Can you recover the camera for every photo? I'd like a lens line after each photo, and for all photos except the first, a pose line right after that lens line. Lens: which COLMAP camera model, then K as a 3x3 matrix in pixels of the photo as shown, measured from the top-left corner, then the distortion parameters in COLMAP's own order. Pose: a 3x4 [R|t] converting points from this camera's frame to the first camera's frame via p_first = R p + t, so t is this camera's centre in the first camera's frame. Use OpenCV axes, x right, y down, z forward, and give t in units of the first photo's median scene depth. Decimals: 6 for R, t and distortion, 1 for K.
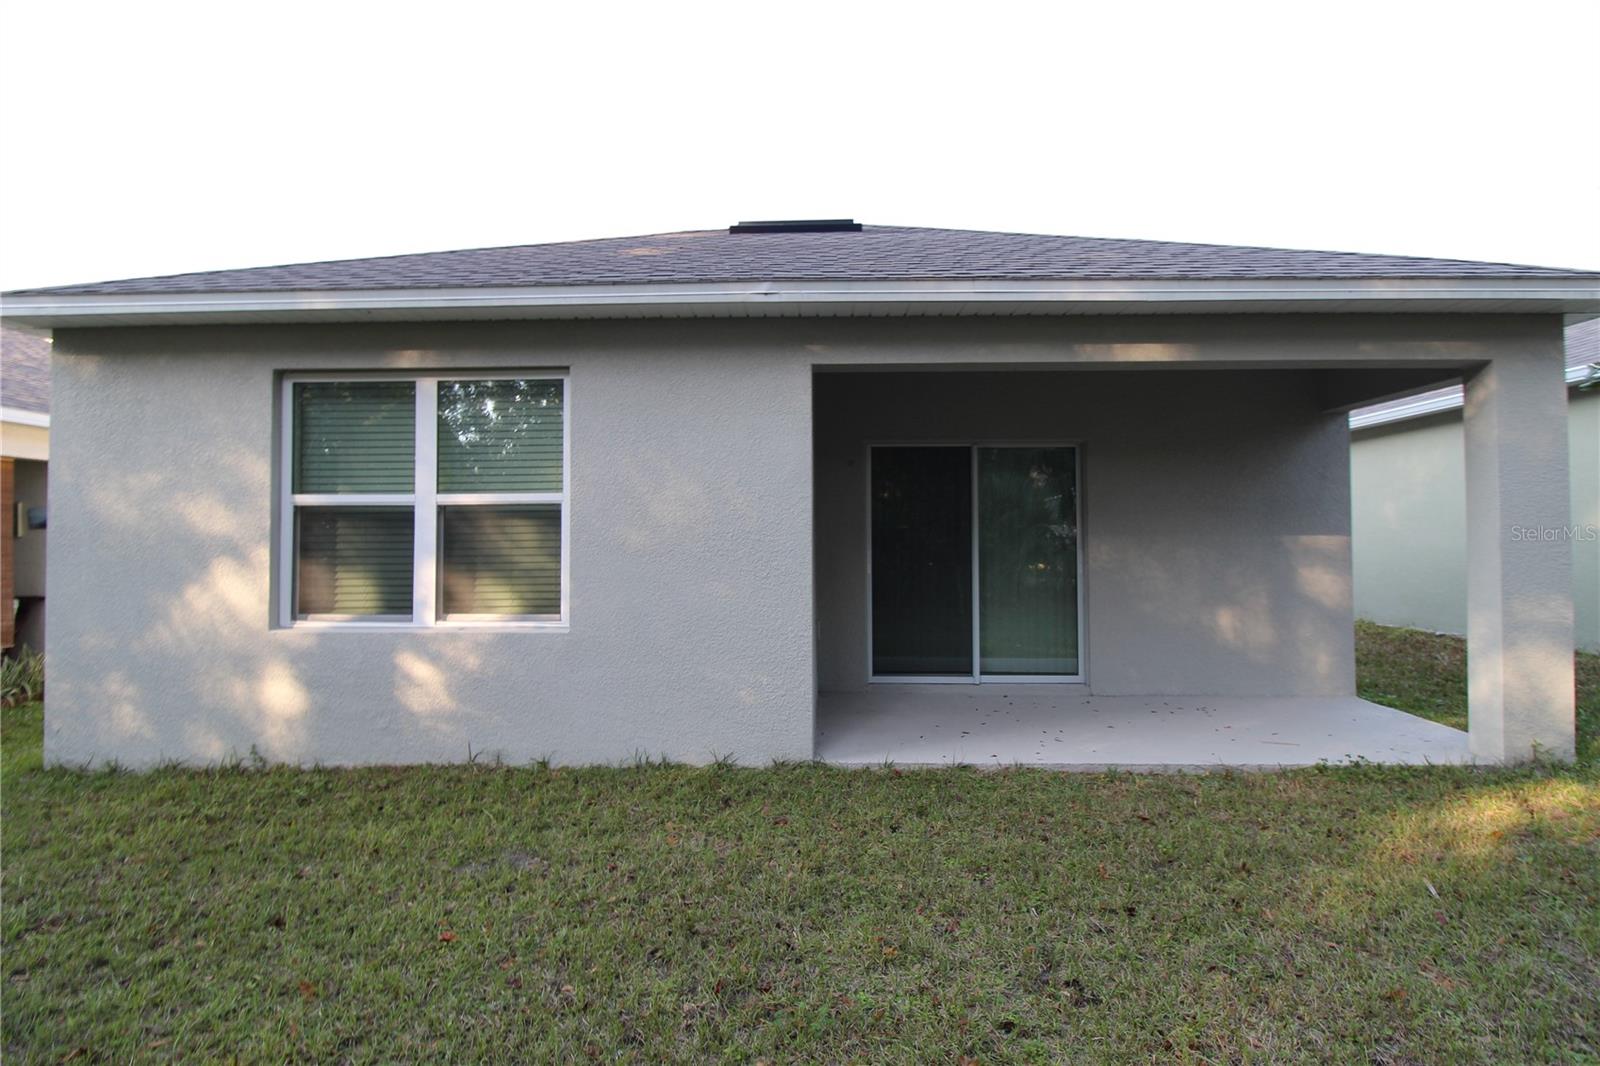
lens RADIAL K [[748.0, 0, 803.9], [0, 748.0, 522.5], [0, 0, 1]] dist [-0.000518, -0.011878]
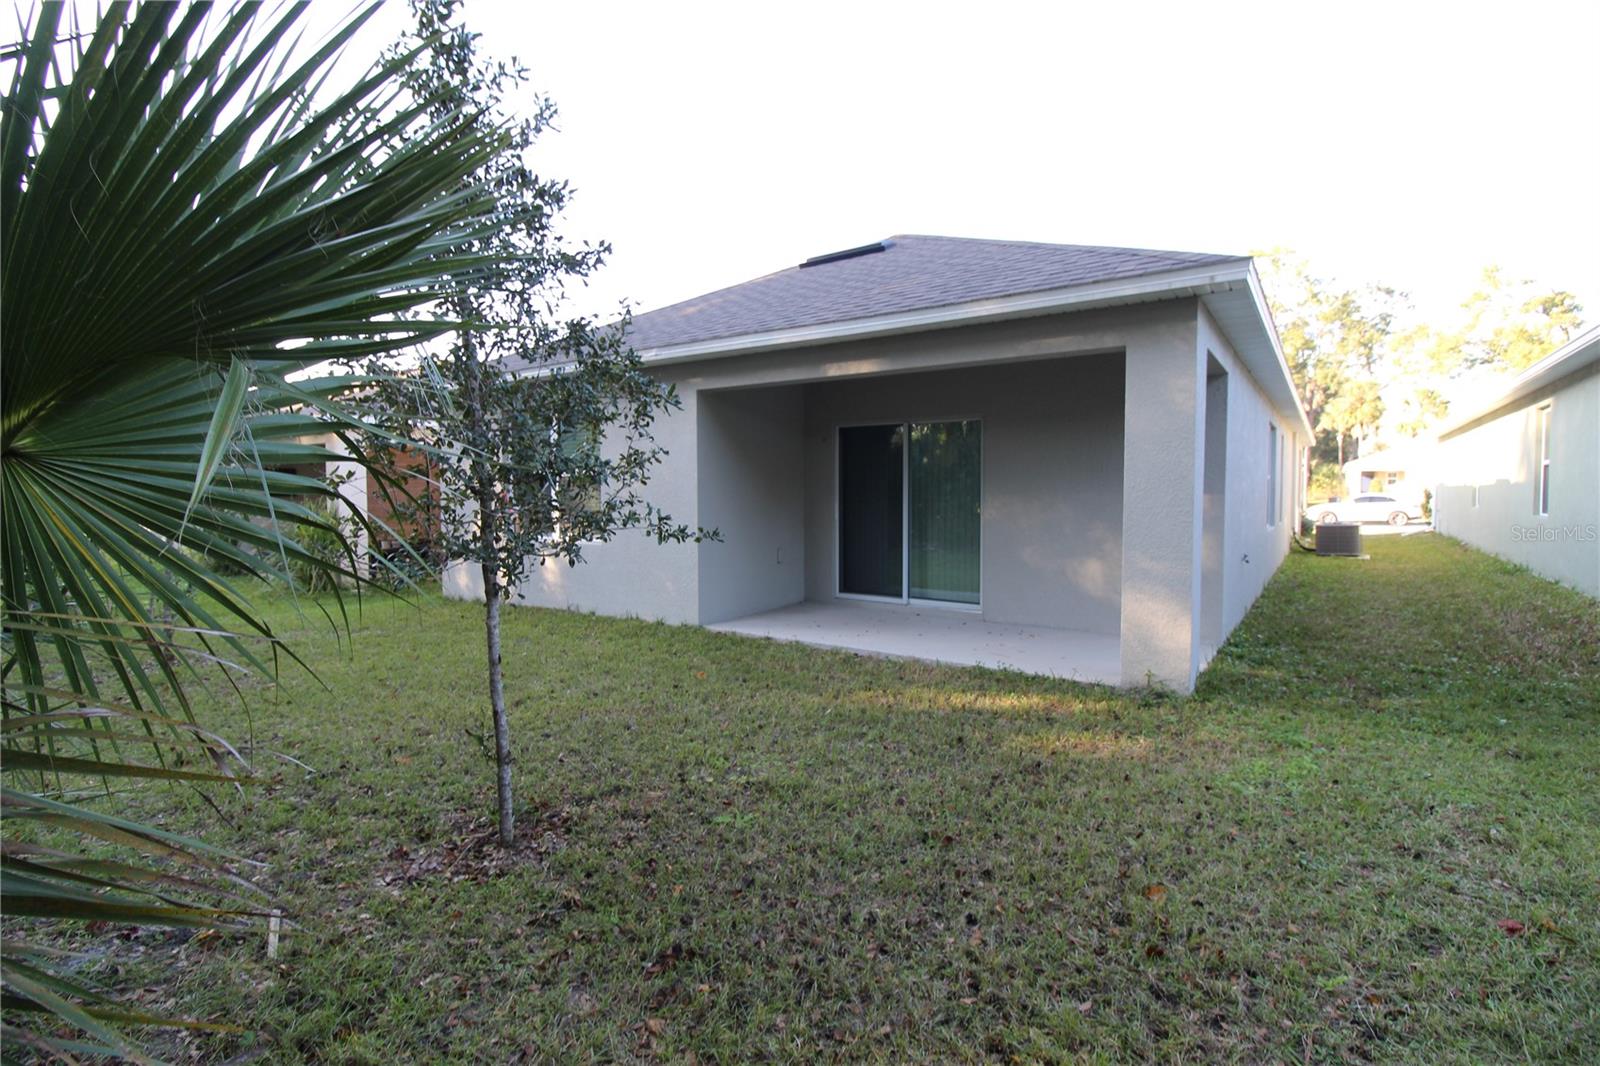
lens RADIAL K [[748.0, 0, 803.9], [0, 748.0, 522.5], [0, 0, 1]] dist [-0.000518, -0.011878]
pose [[0.837113, 0.026673, -0.546379, 0.884804], [0.009223, 0.997980, 0.062850, -0.015212], [0.546952, -0.057651, 0.835176, -0.215012]]
